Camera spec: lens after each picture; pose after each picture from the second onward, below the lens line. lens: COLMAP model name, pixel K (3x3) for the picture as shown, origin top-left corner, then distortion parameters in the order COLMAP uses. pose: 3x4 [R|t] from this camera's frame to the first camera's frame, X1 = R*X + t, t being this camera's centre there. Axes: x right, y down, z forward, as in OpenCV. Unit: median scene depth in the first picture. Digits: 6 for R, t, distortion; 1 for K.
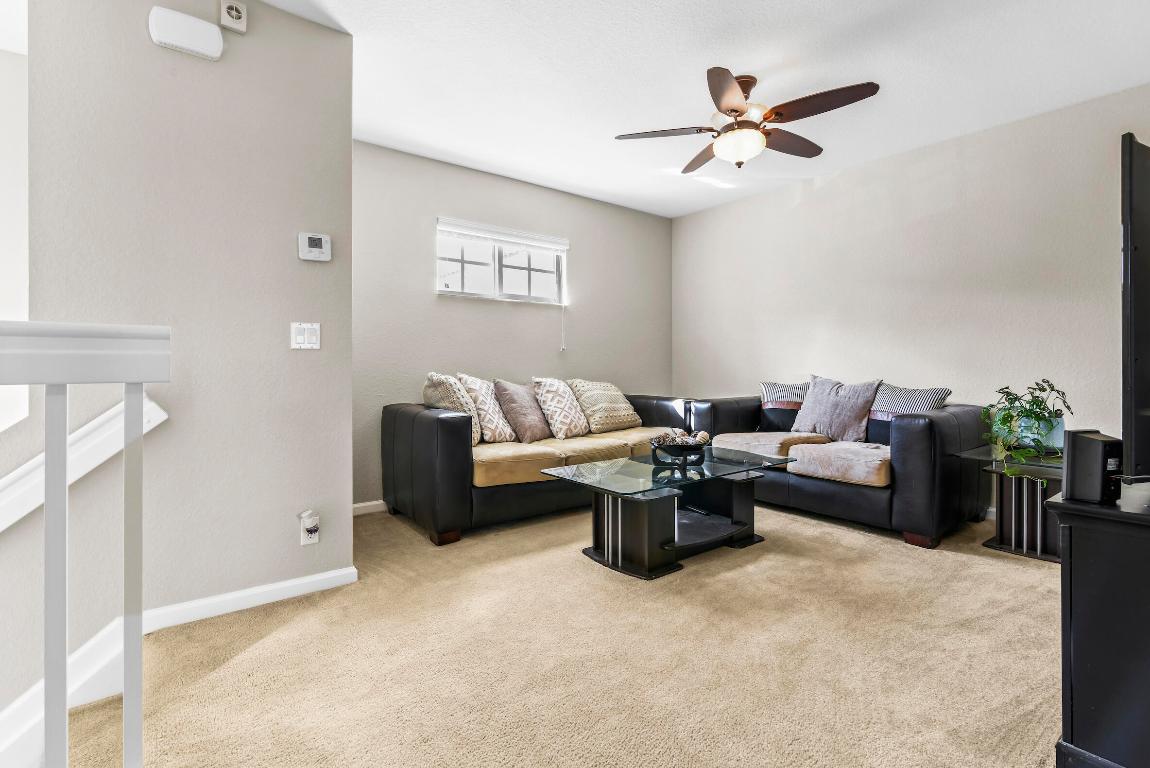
lens RADIAL K [[550.3, 0, 575.0], [0, 550.3, 384.0], [0, 0, 1]] dist [0.000543, 0.000401]
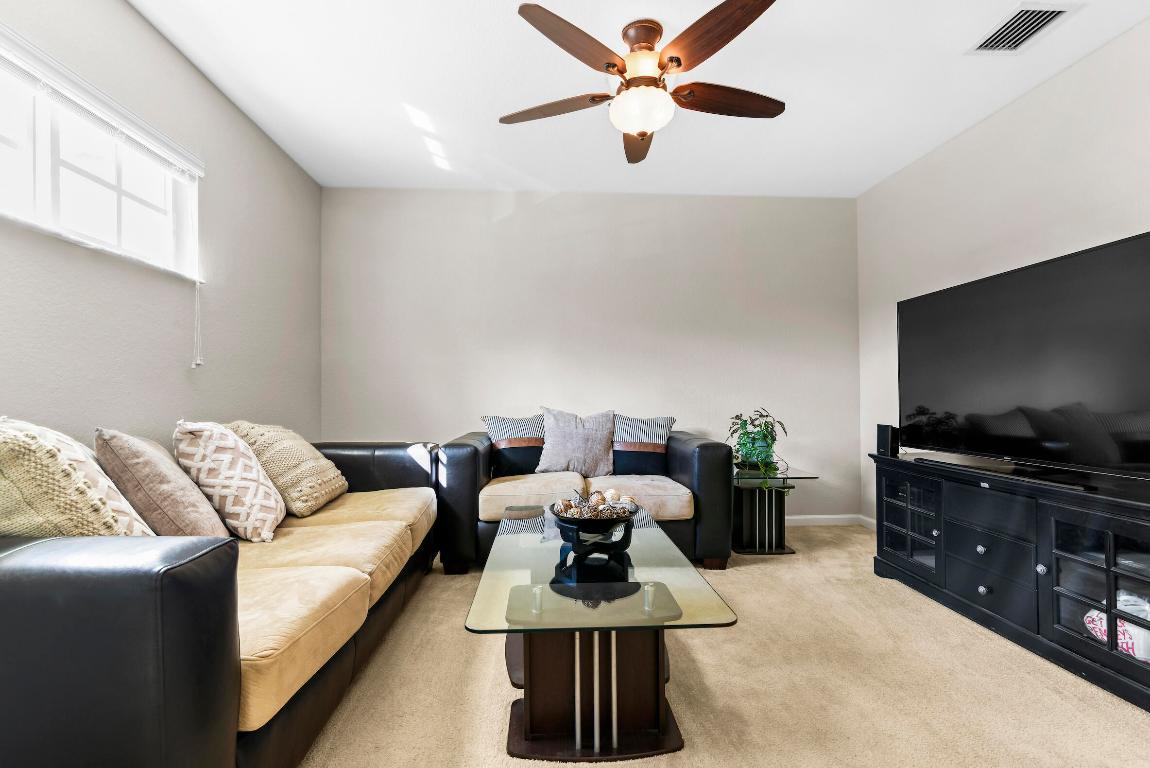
lens RADIAL K [[531.0, 0, 578.8], [0, 531.0, 400.1], [0, 0, 1]] dist [0.000721, 0.000447]
pose [[0.564182, -0.005248, 0.825634, -0.261672], [0.027182, 0.999556, -0.012221, -0.015783], [-0.825203, 0.029338, 0.564074, 0.472394]]
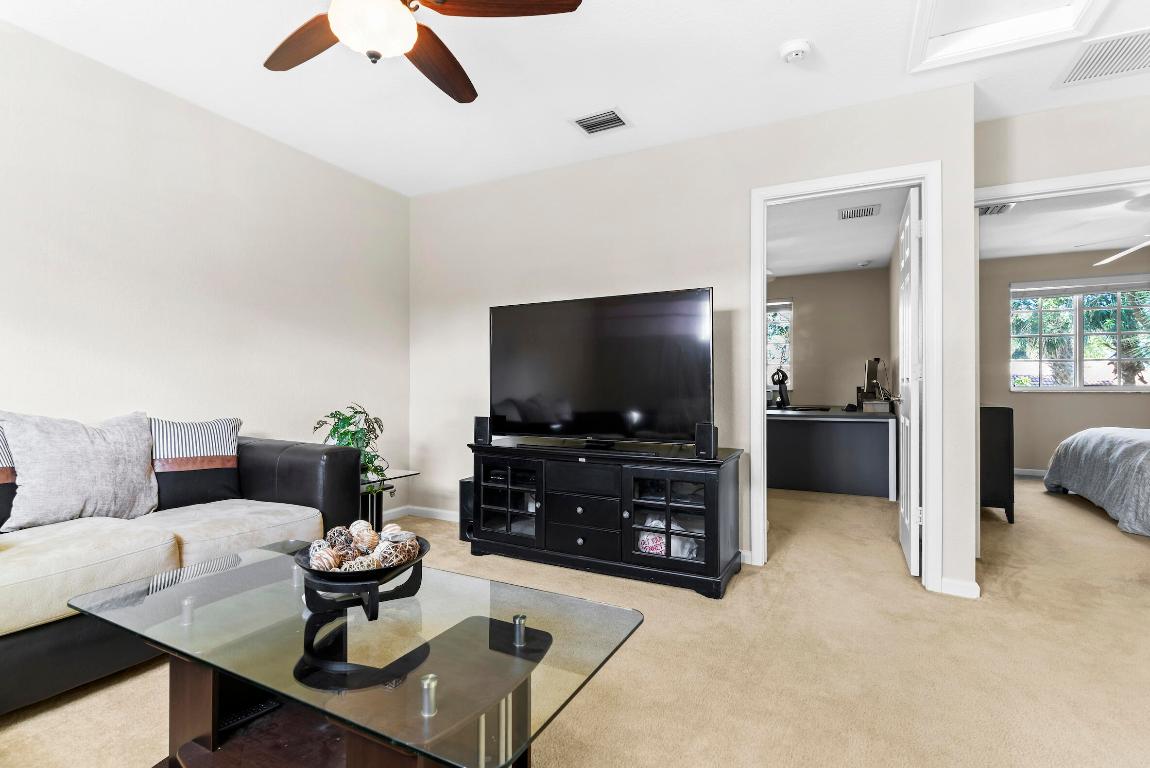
lens RADIAL K [[550.3, 0, 575.0], [0, 550.3, 384.0], [0, 0, 1]] dist [0.000543, 0.000401]
pose [[-0.418209, 0.006395, 0.908328, -0.238821], [0.027112, 0.999618, 0.005445, -0.029395], [-0.907946, 0.026904, -0.418222, 0.756112]]
